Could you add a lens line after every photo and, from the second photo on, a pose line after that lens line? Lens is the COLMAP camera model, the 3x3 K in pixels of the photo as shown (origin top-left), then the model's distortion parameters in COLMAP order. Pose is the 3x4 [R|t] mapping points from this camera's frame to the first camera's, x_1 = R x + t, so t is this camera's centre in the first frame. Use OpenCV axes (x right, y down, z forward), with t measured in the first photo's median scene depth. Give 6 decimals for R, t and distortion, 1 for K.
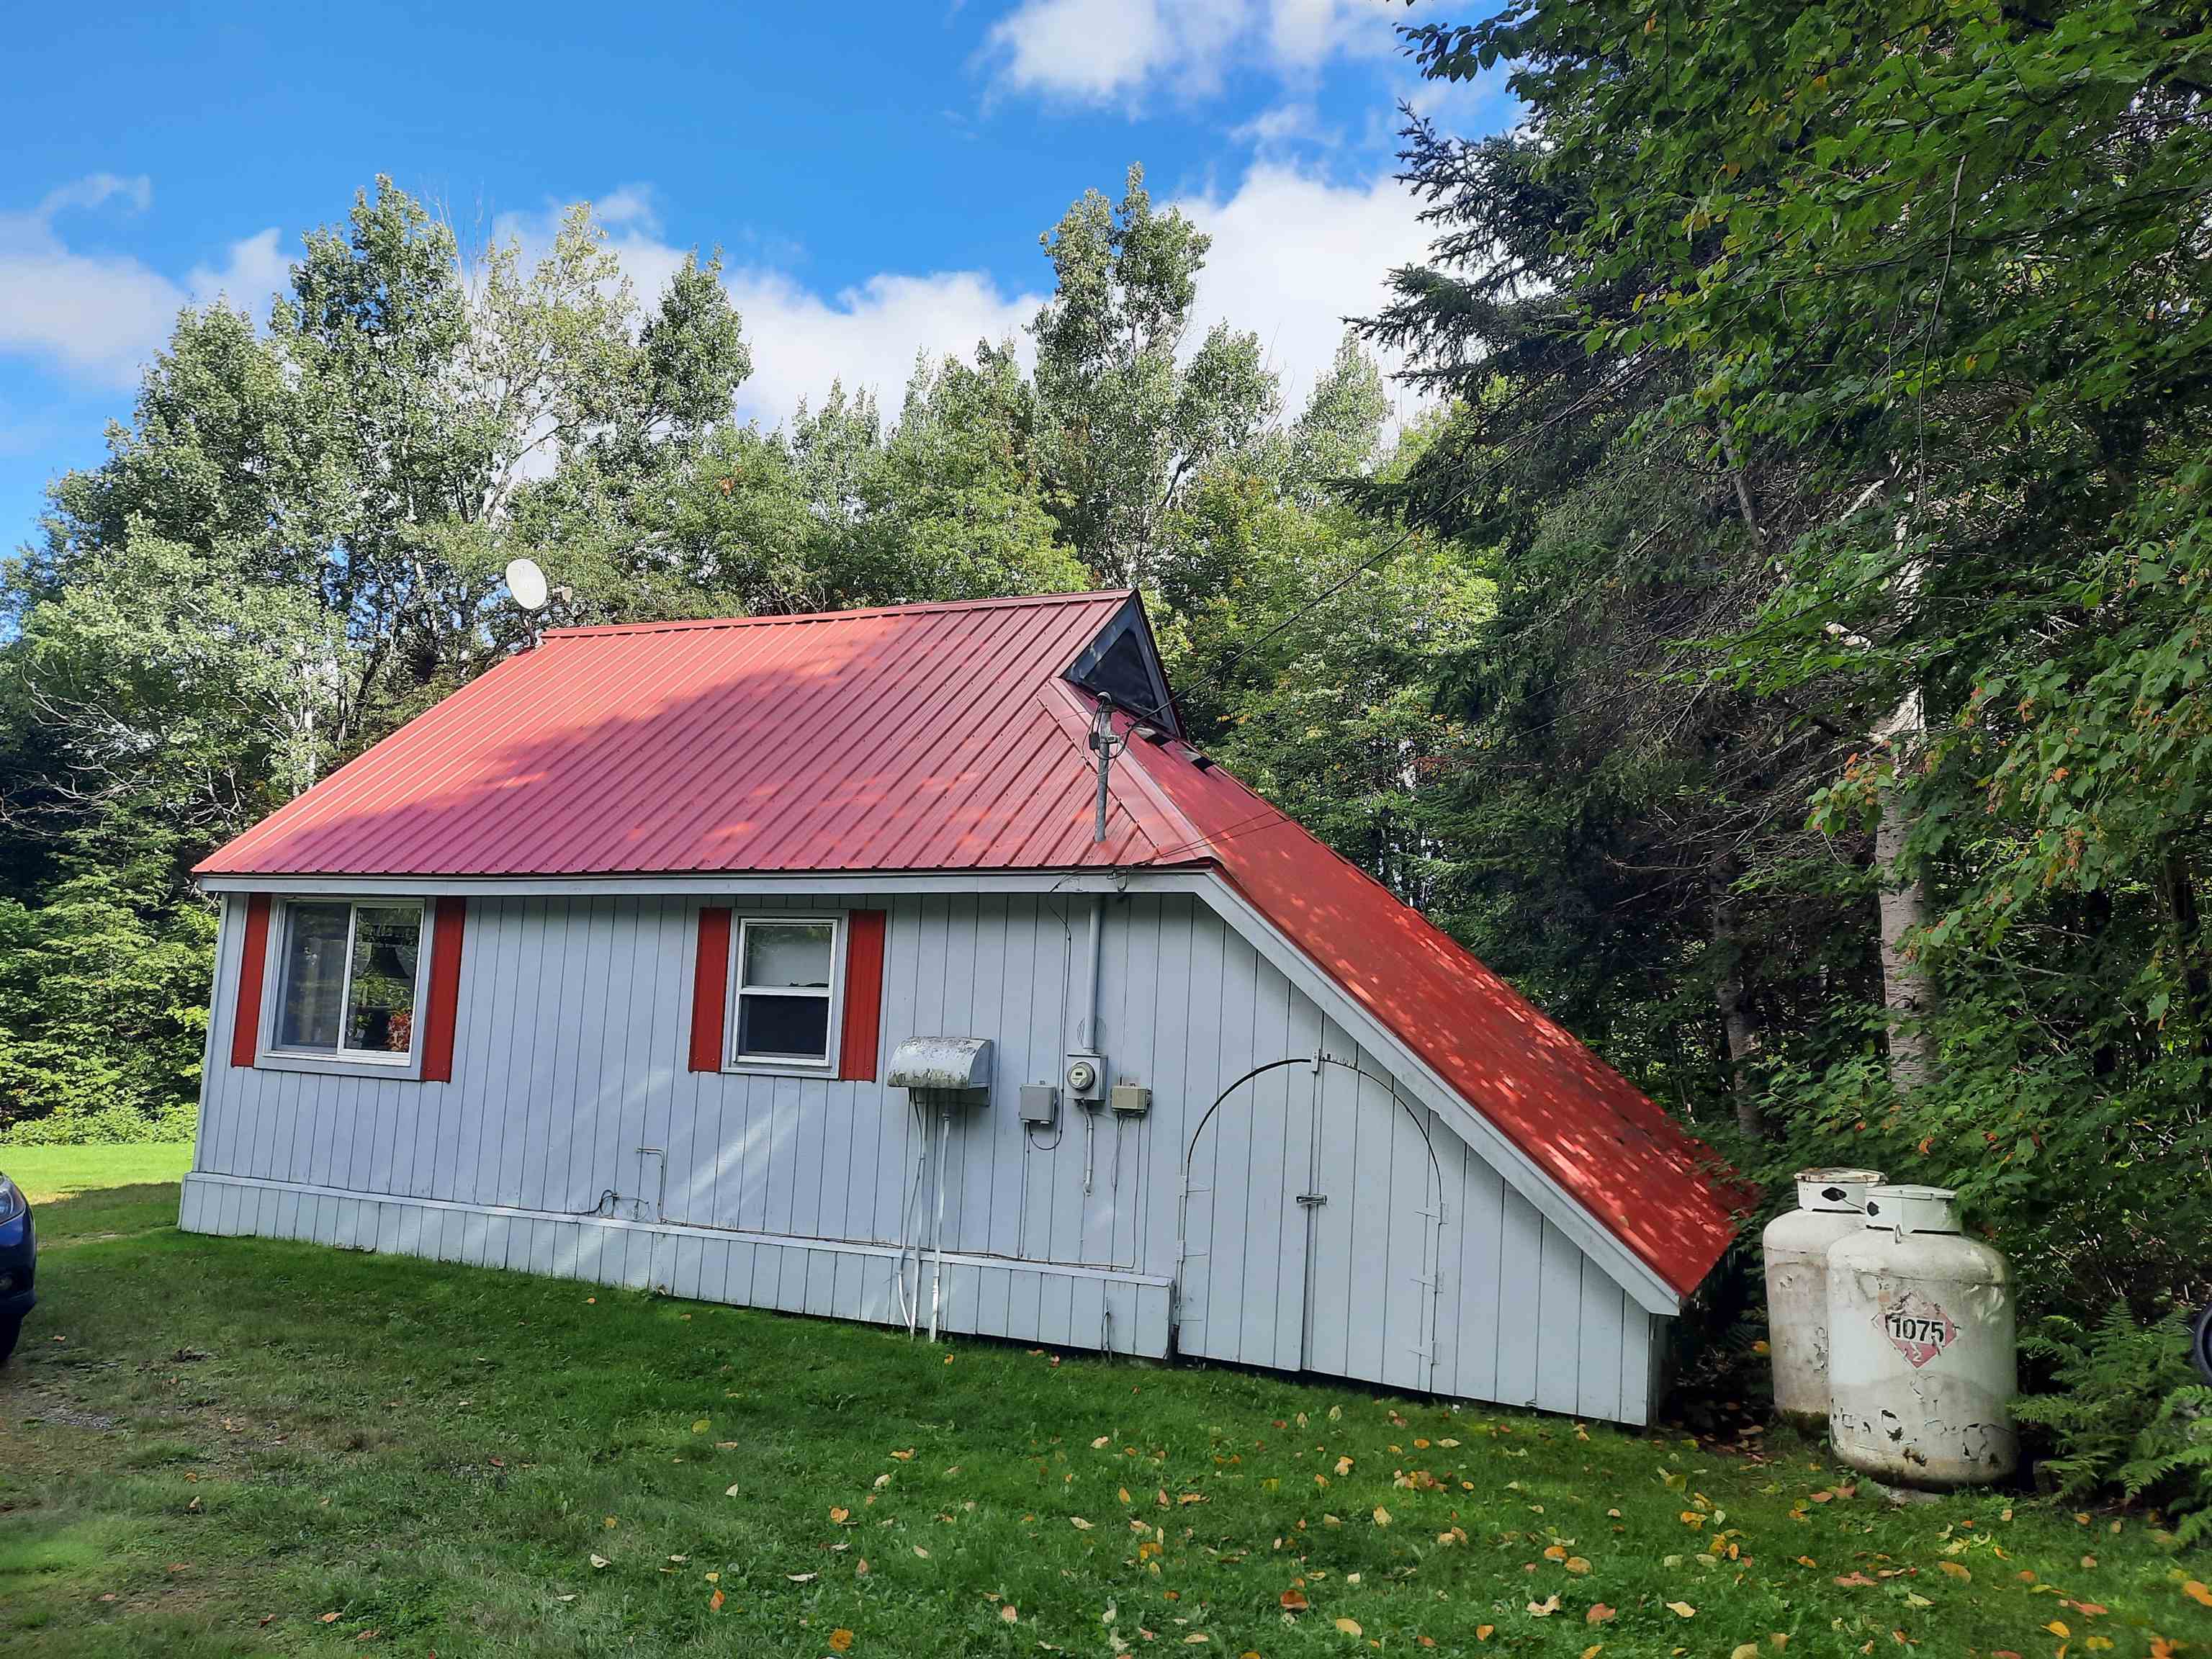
lens RADIAL K [[1595.4, 0, 1111.6], [0, 1595.4, 830.1], [0, 0, 1]] dist [0.059486, -0.066271]
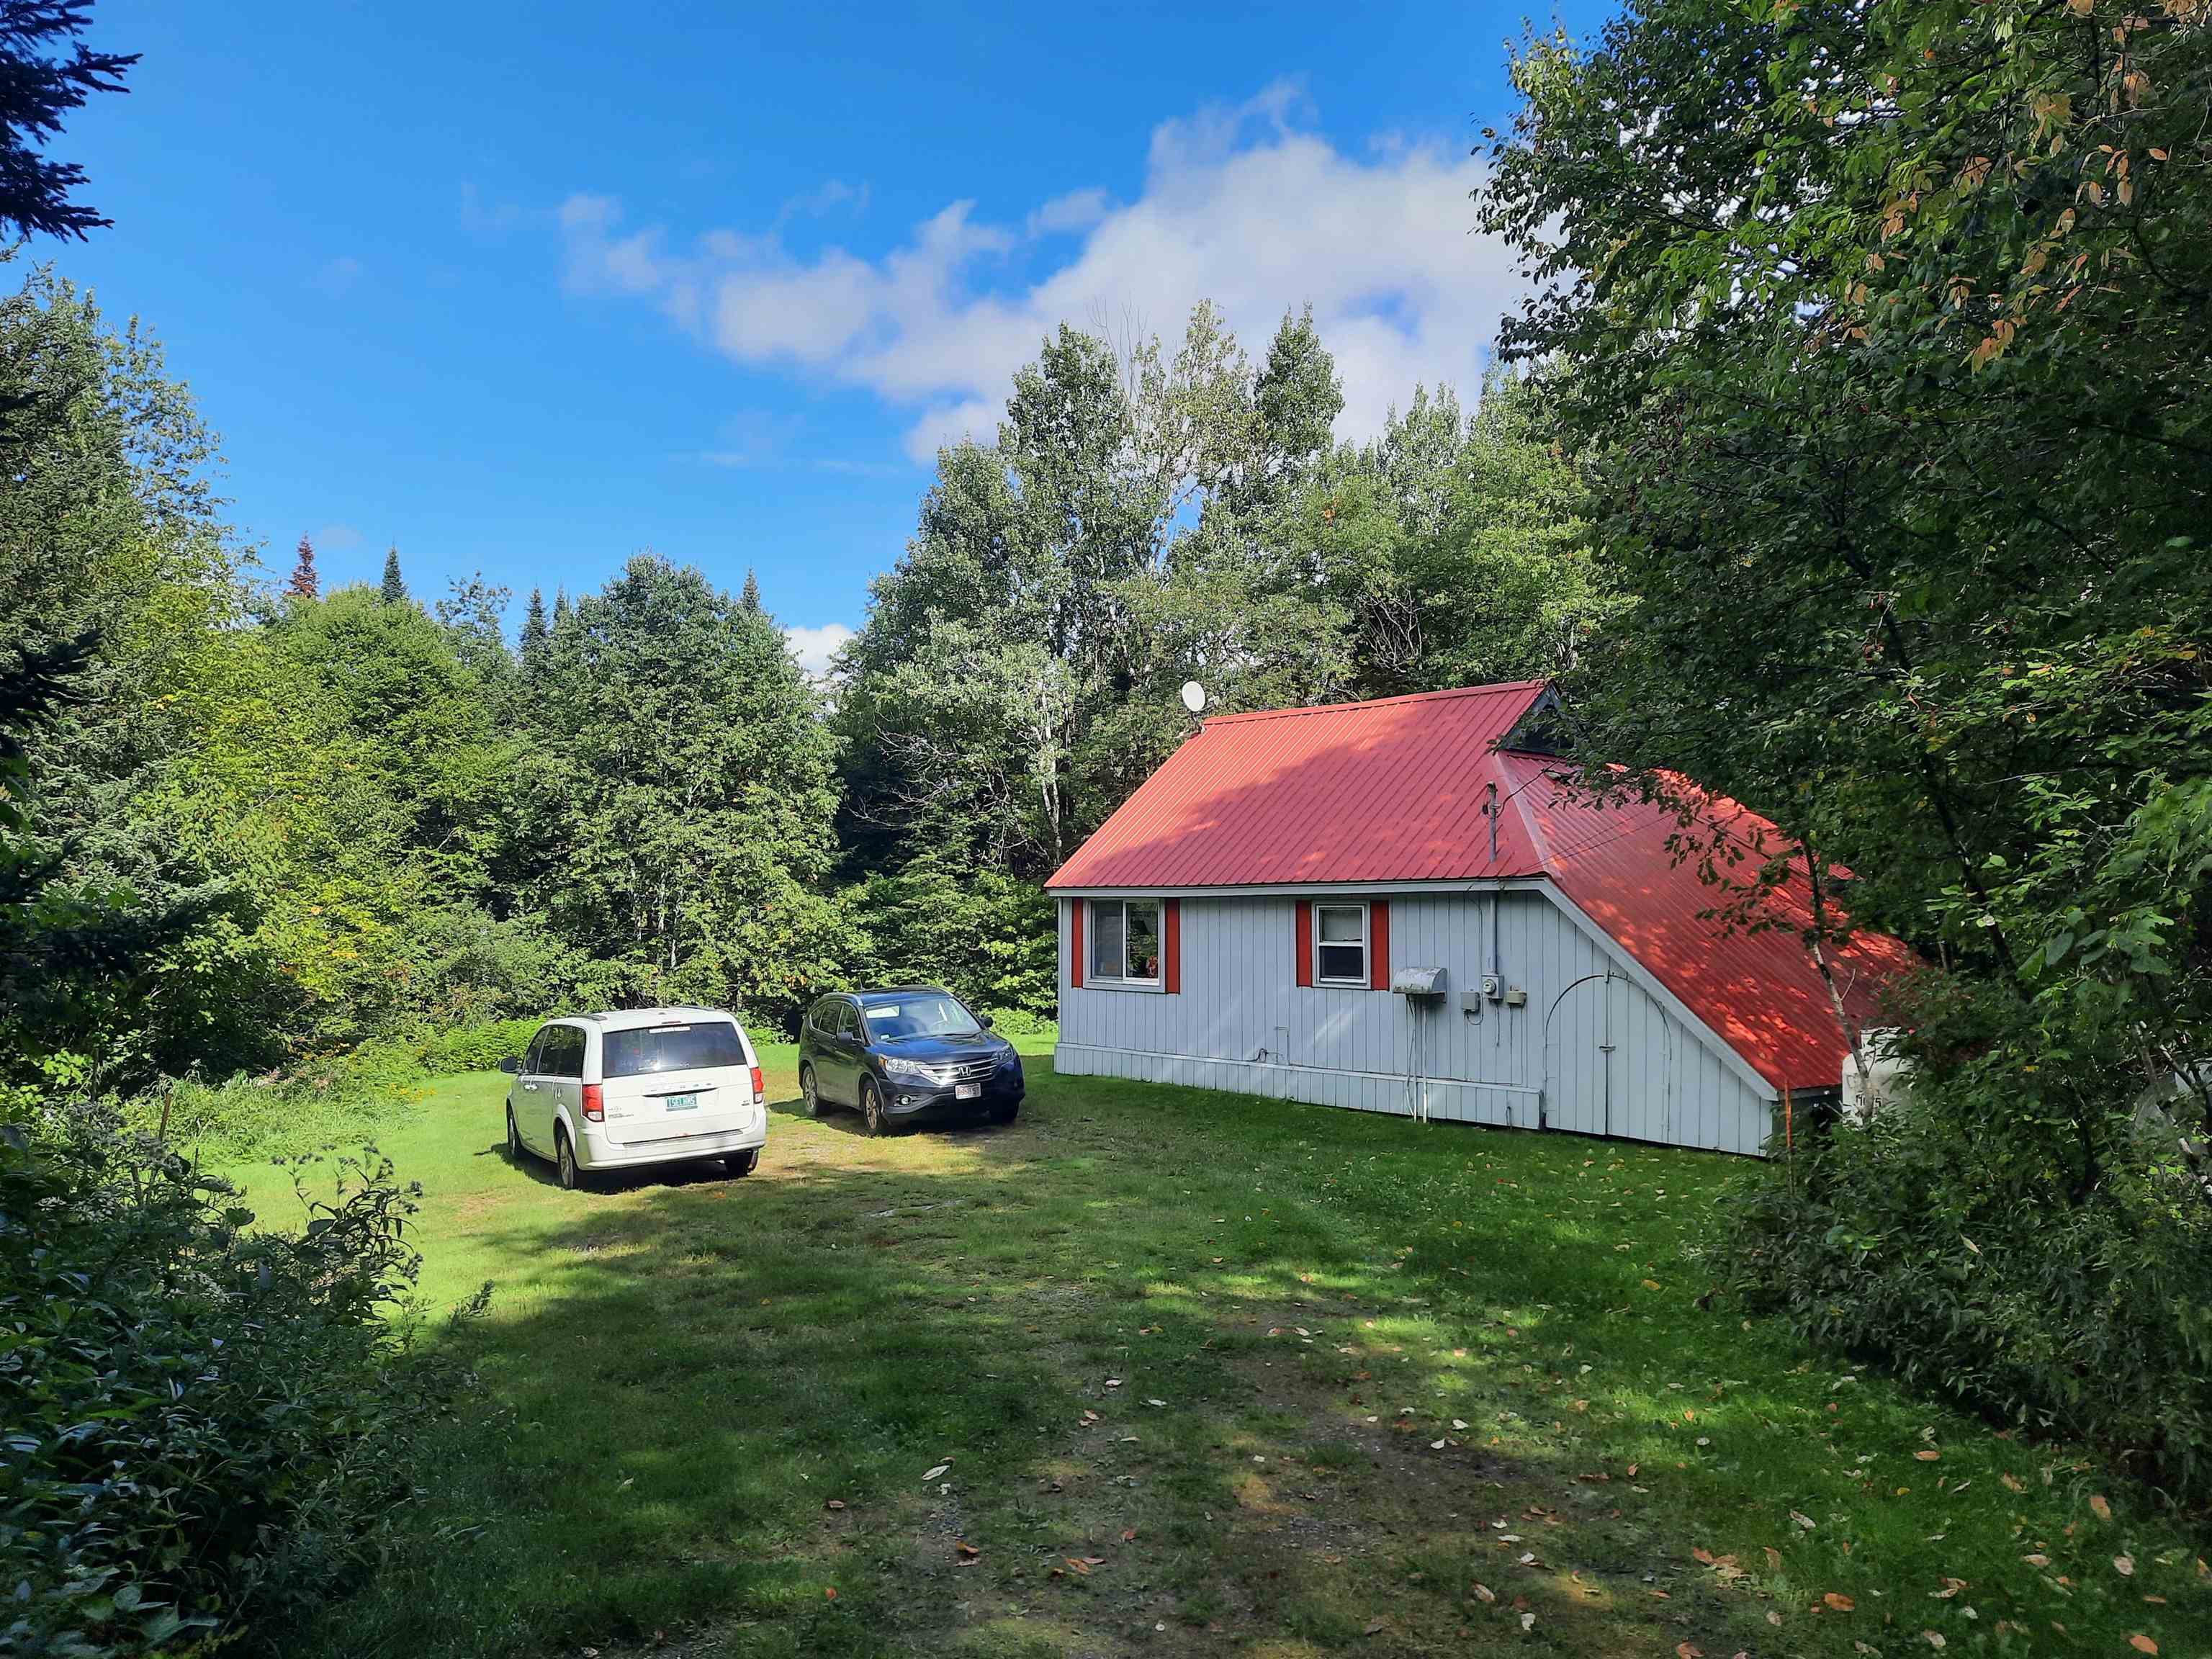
lens RADIAL K [[1595.4, 0, 1111.6], [0, 1595.4, 830.1], [0, 0, 1]] dist [0.059486, -0.066271]
pose [[0.916079, -0.062403, -0.396112, 0.255198], [0.086795, 0.995257, 0.043937, -0.117560], [0.391491, -0.074630, 0.917150, -0.695279]]
